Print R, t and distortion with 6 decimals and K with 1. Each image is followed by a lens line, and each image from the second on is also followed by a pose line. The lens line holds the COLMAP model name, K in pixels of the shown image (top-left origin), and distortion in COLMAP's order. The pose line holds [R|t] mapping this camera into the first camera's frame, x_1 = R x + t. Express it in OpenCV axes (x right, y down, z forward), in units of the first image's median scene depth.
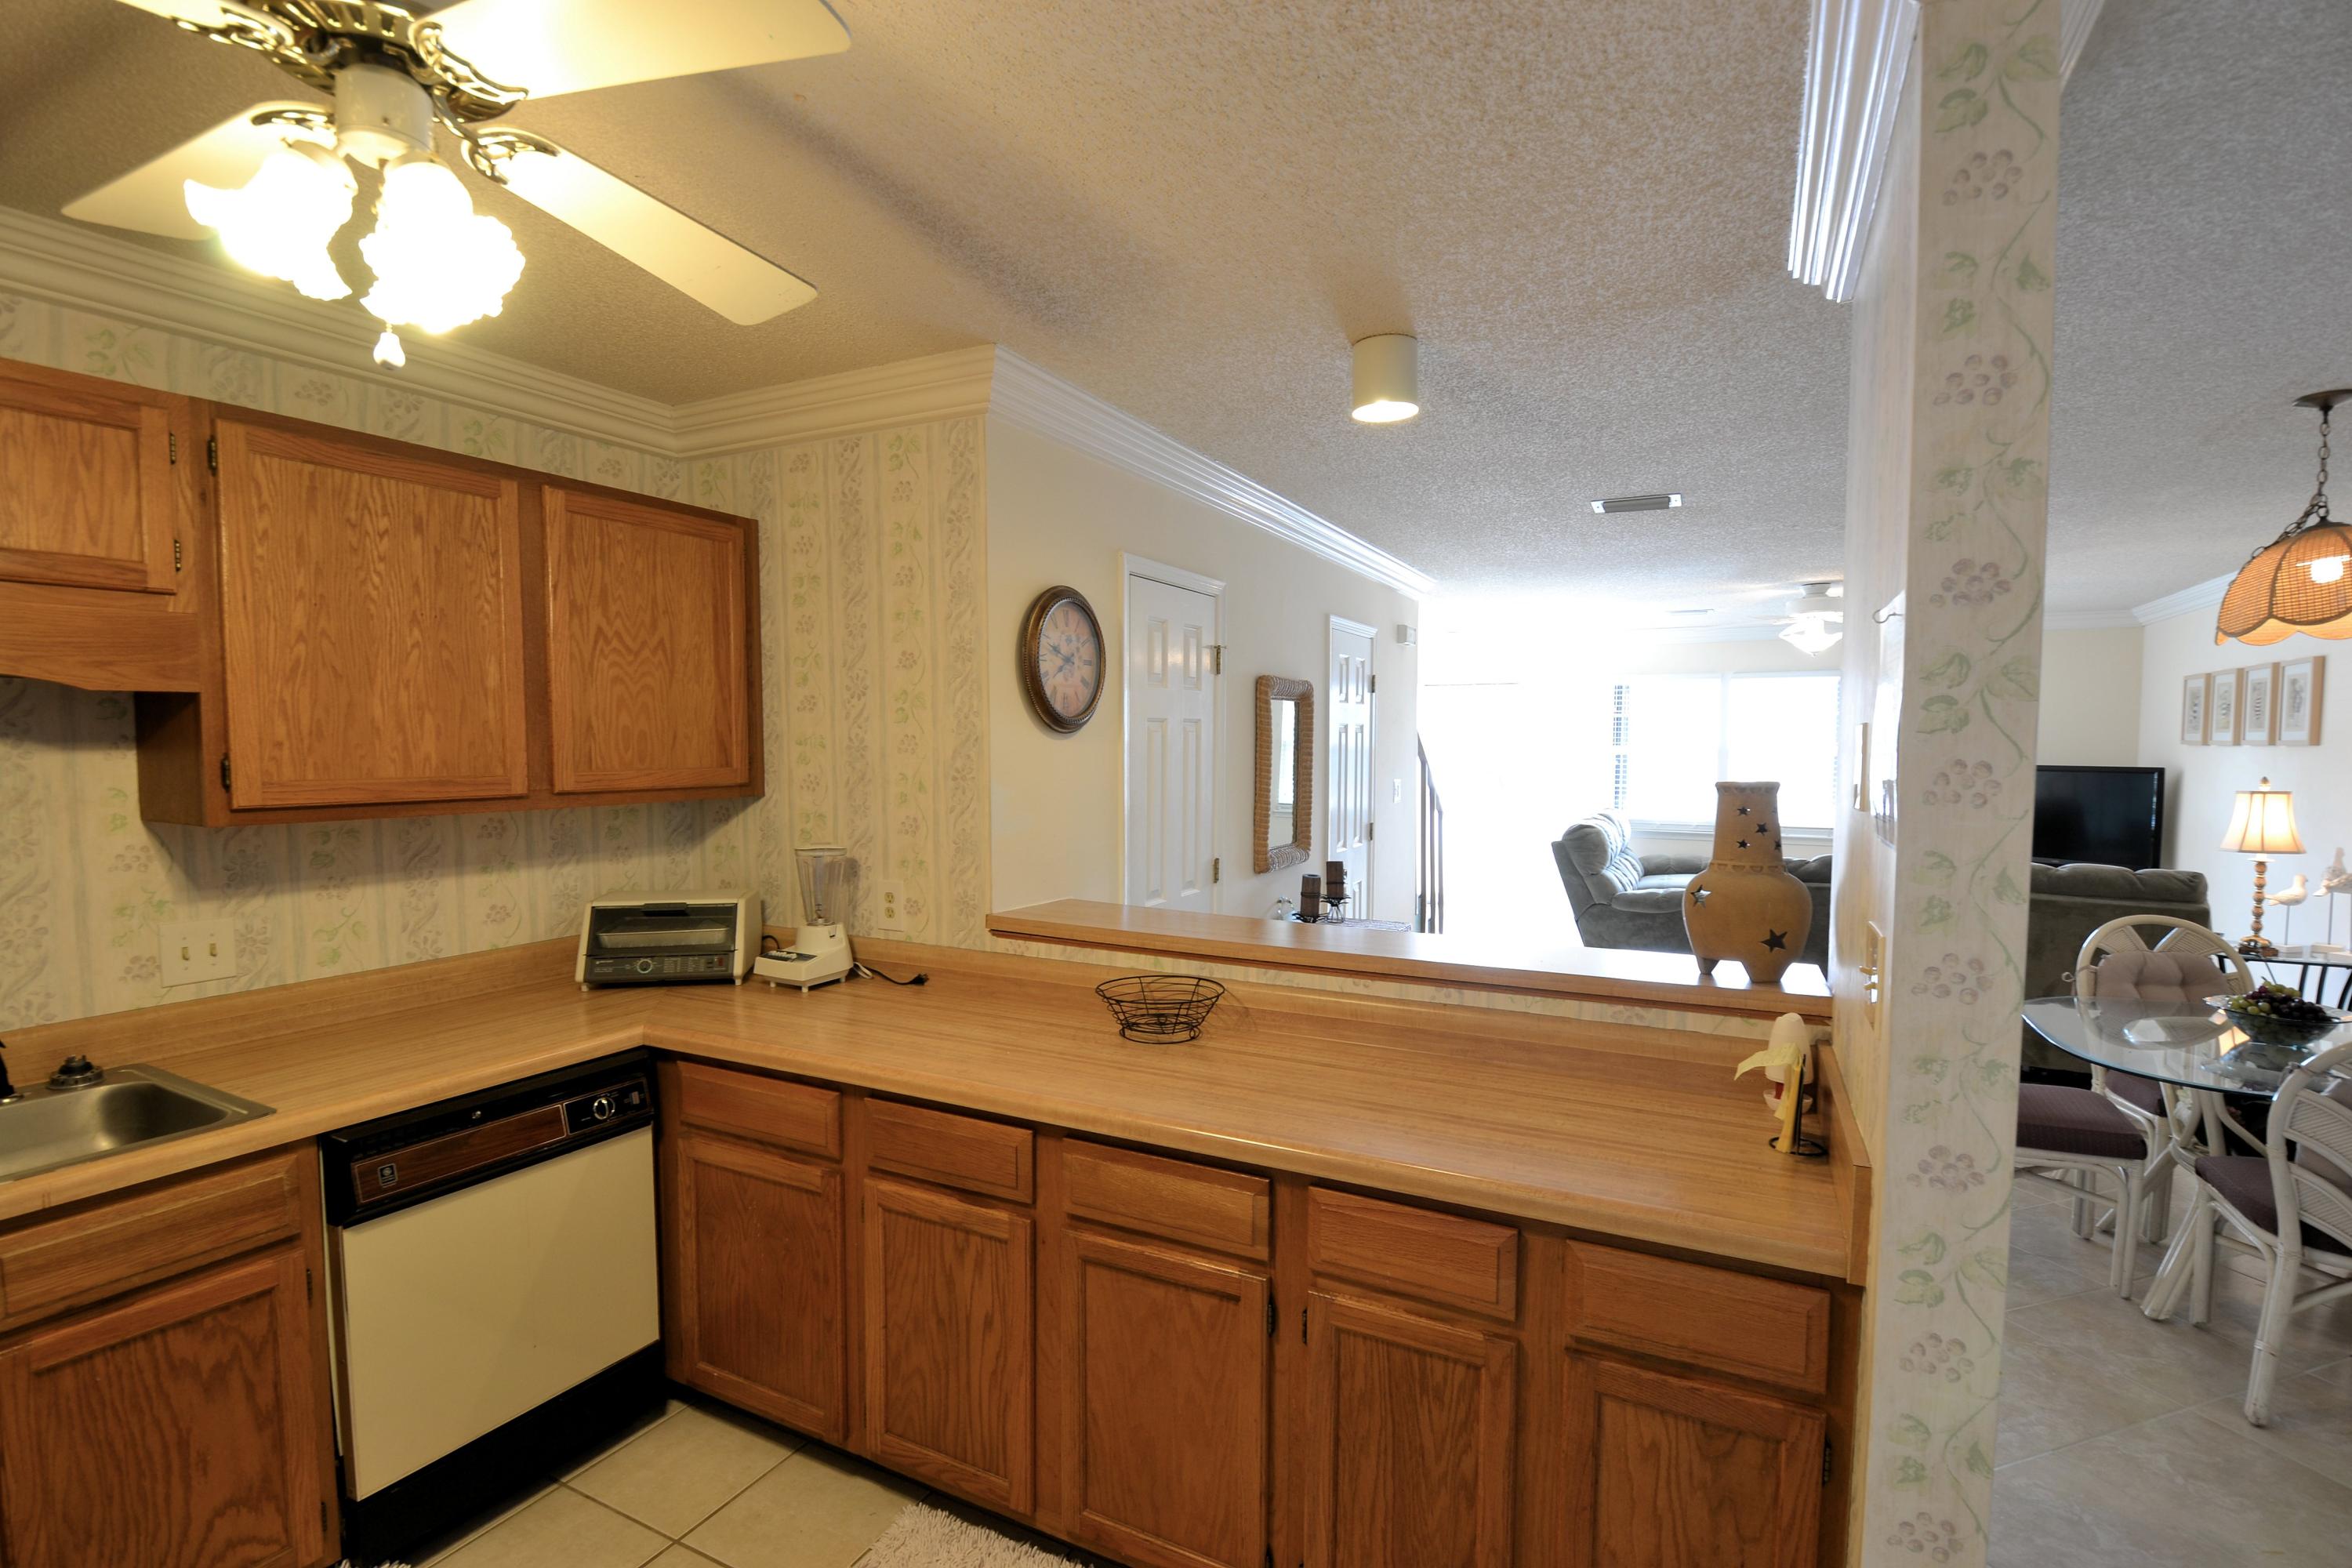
lens RADIAL K [[1081.4, 0, 1181.7], [0, 1081.4, 808.5], [0, 0, 1]] dist [0.005095, -0.014357]
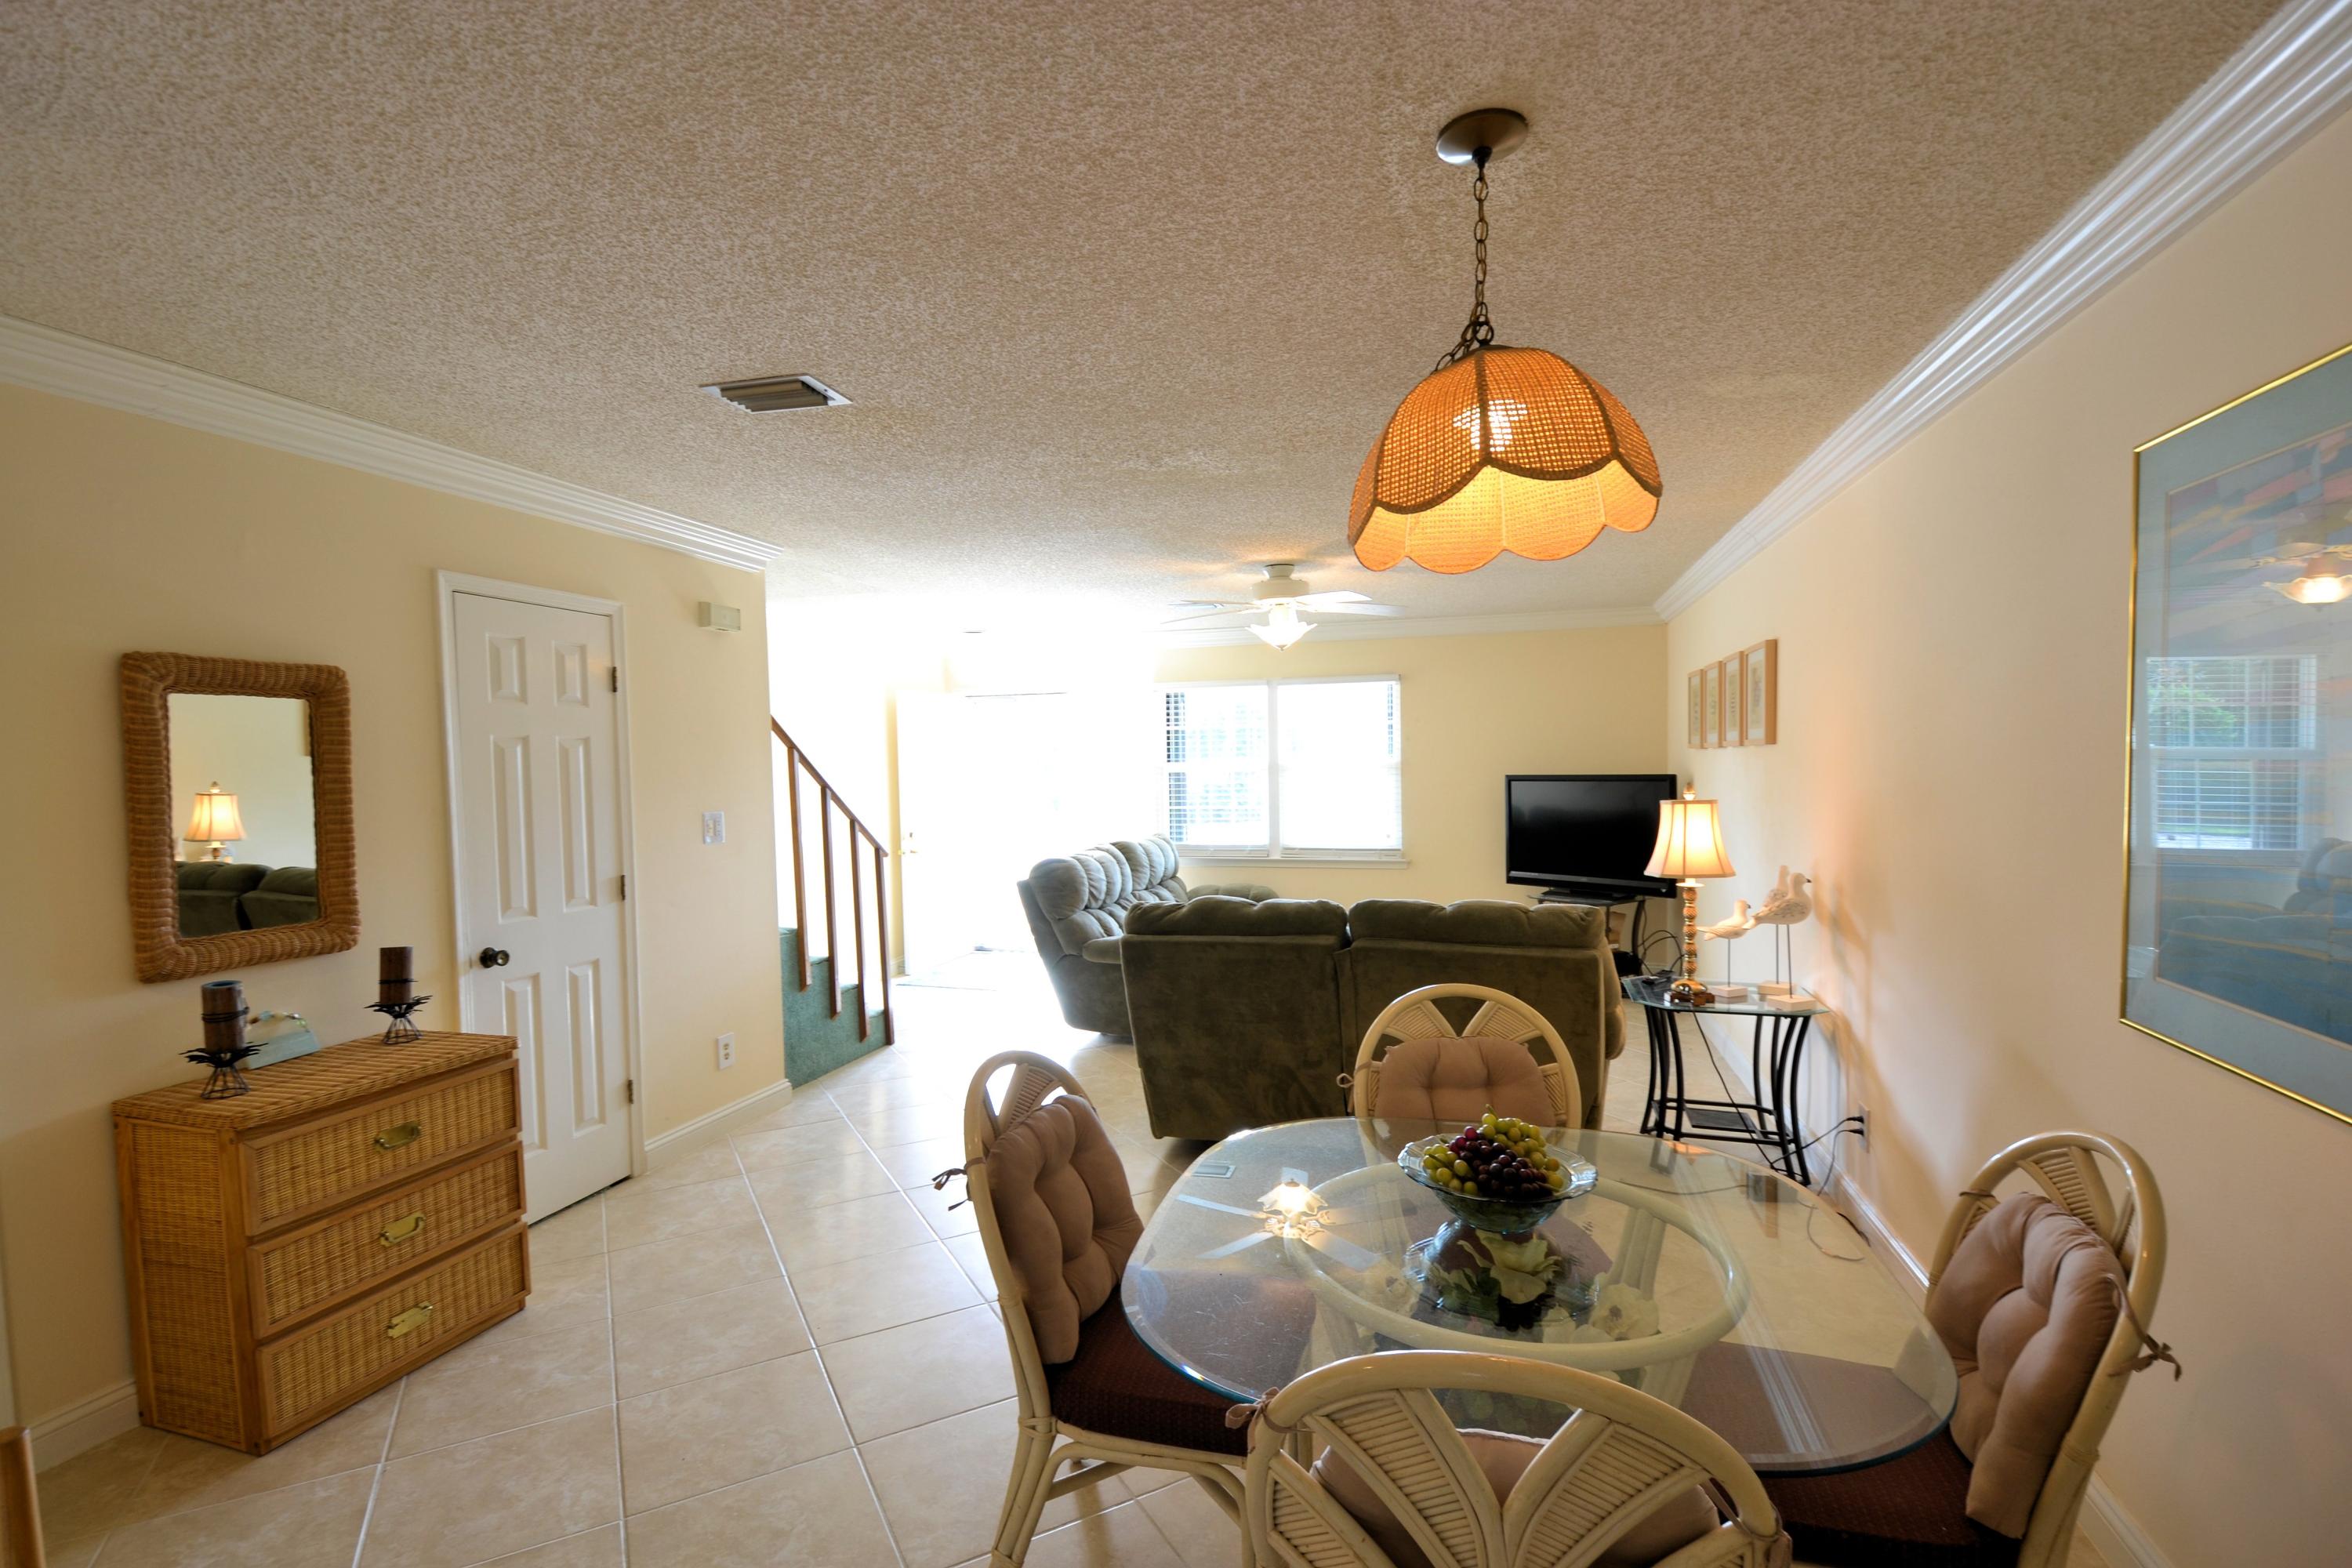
lens RADIAL K [[1081.4, 0, 1187.5], [0, 1081.4, 818.3], [0, 0, 1]] dist [0.005095, -0.014357]
pose [[0.979325, -0.028238, 0.200311, 0.451633], [0.031169, 0.999448, -0.011495, -0.005160], [-0.199876, 0.017501, 0.979665, 0.259996]]
